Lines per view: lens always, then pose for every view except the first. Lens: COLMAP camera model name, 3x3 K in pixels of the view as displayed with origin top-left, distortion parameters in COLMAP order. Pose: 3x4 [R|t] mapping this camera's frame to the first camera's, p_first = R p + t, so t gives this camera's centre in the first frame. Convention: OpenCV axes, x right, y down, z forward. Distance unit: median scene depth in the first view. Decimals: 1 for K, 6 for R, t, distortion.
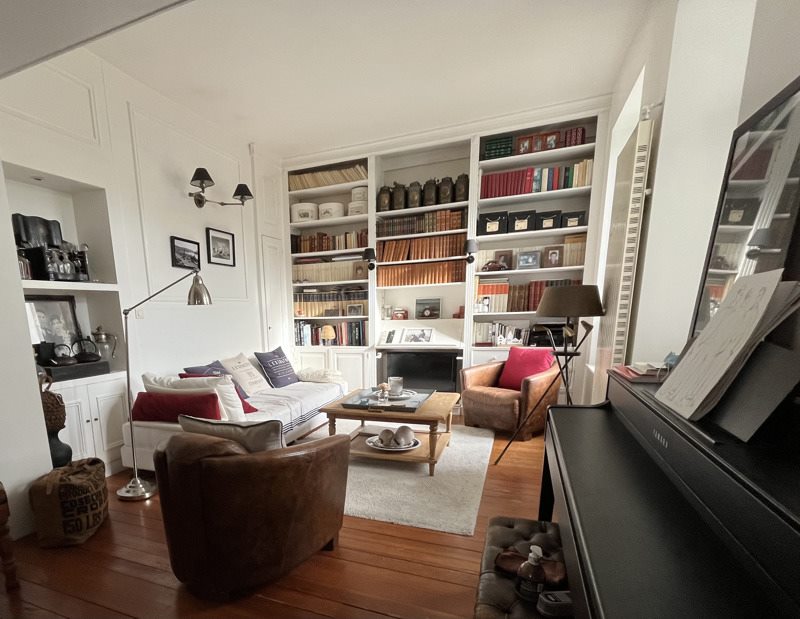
lens RADIAL K [[430.7, 0, 330.3], [0, 430.7, 411.6], [0, 0, 1]] dist [0.001038, -0.000723]
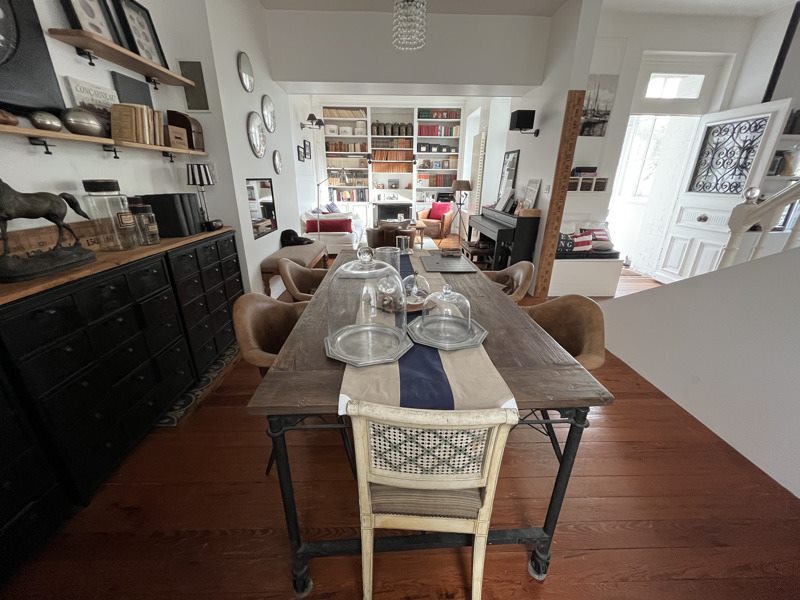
lens RADIAL K [[321.4, 0, 399.0], [0, 321.4, 301.3], [0, 0, 1]] dist [-0.001022, -0.000022]
pose [[0.897792, -0.121257, 0.423398, -0.539140], [0.062895, 0.986798, 0.149244, 0.108301], [-0.435905, -0.107360, 0.893566, -0.544713]]
